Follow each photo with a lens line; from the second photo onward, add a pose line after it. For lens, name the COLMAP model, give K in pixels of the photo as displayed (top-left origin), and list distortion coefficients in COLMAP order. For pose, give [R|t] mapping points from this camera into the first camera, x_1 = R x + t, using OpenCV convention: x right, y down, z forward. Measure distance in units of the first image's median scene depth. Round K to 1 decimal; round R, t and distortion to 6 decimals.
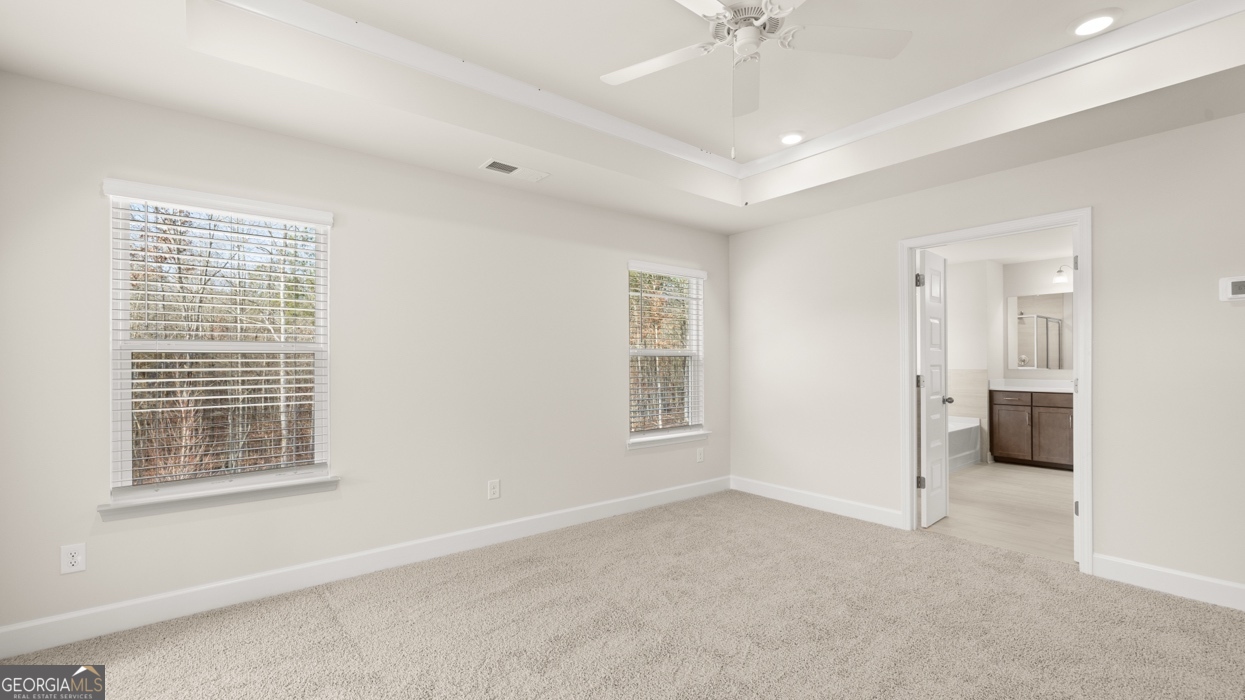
lens RADIAL K [[523.0, 0, 622.9], [0, 523.0, 355.8], [0, 0, 1]] dist [-0.000450, -0.000131]
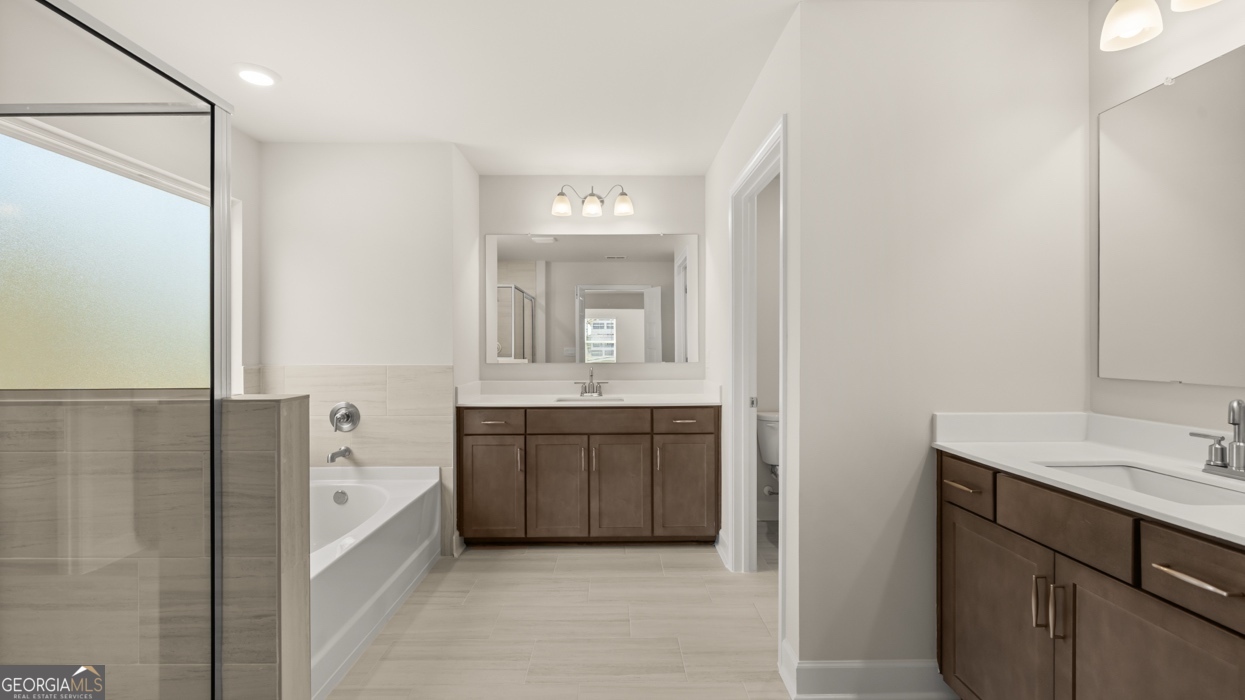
lens RADIAL K [[526.5, 0, 613.2], [0, 526.5, 344.5], [0, 0, 1]] dist [-0.000359, -0.000205]
pose [[0.627833, 0.001006, 0.778347, 0.406048], [-0.002287, 0.999997, 0.000552, 0.005159], [-0.778344, -0.002126, 0.627834, 0.572001]]
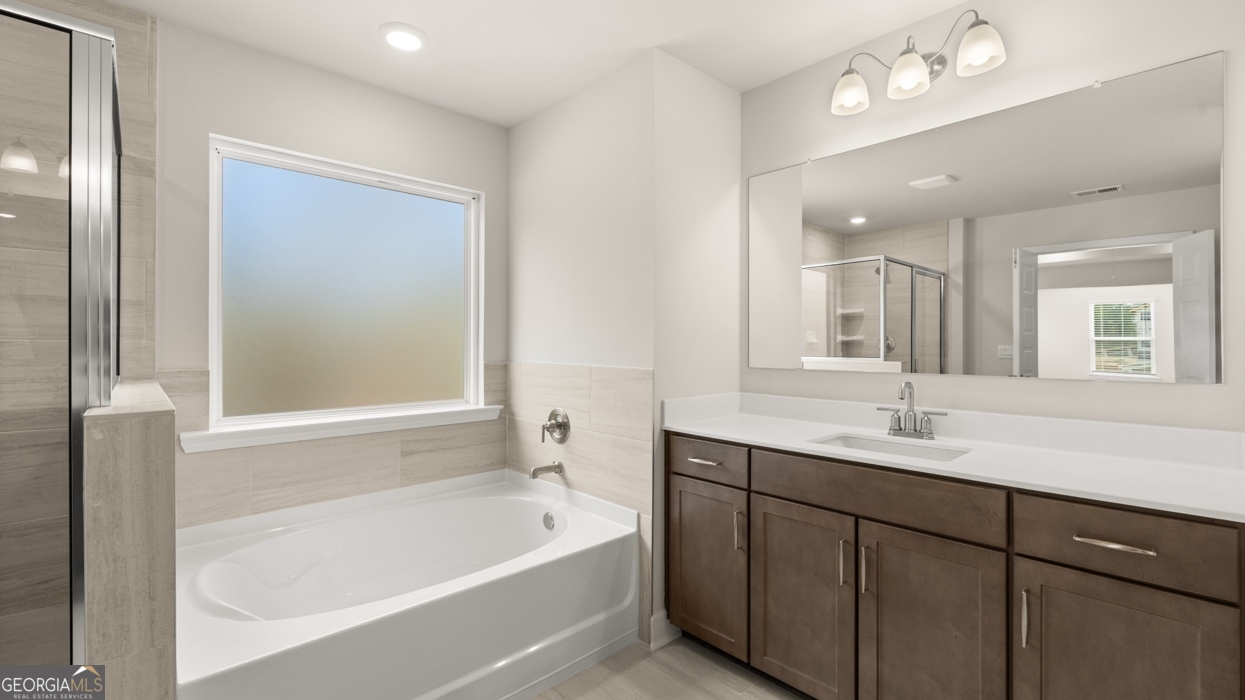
lens RADIAL K [[526.5, 0, 613.2], [0, 526.5, 344.5], [0, 0, 1]] dist [-0.000359, -0.000205]
pose [[0.997804, 0.000060, 0.066231, 0.649244], [-0.000586, 0.999968, 0.007916, 0.006585], [-0.066228, -0.007937, 0.997773, 0.661297]]
